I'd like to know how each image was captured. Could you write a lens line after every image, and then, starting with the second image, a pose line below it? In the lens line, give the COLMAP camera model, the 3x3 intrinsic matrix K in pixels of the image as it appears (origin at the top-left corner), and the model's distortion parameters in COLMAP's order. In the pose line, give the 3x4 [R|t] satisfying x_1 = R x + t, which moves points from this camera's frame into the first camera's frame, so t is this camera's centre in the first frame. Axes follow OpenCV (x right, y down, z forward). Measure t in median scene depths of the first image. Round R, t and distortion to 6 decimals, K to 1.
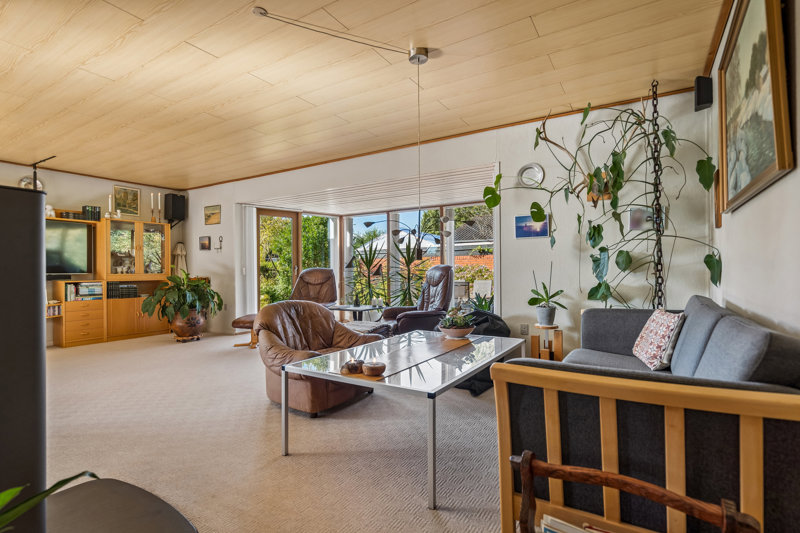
lens RADIAL K [[397.6, 0, 401.7], [0, 397.6, 267.5], [0, 0, 1]] dist [0.003450, 0.001381]
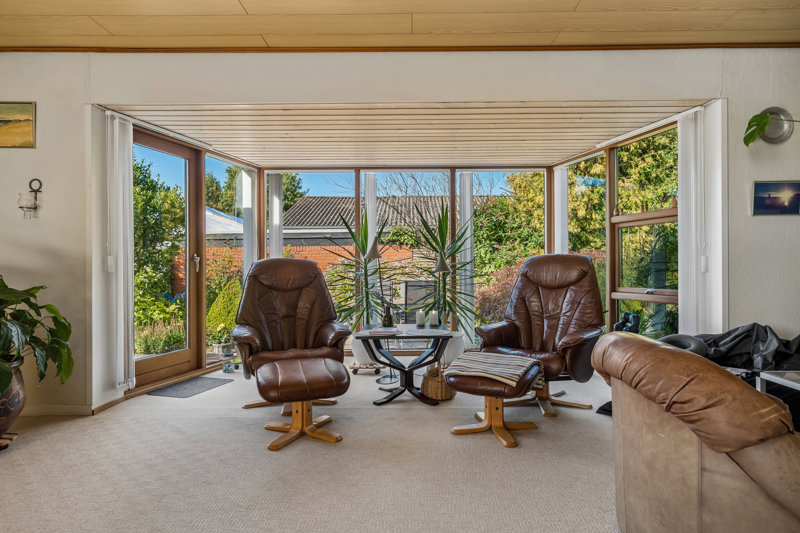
lens RADIAL K [[455.4, 0, 400.3], [0, 455.4, 266.0], [0, 0, 1]] dist [0.004198, 0.000994]
pose [[0.859257, 0.005472, 0.511514, -0.379664], [-0.006757, 0.999977, 0.000654, 0.008858], [-0.511499, -0.004018, 0.859275, 0.409830]]
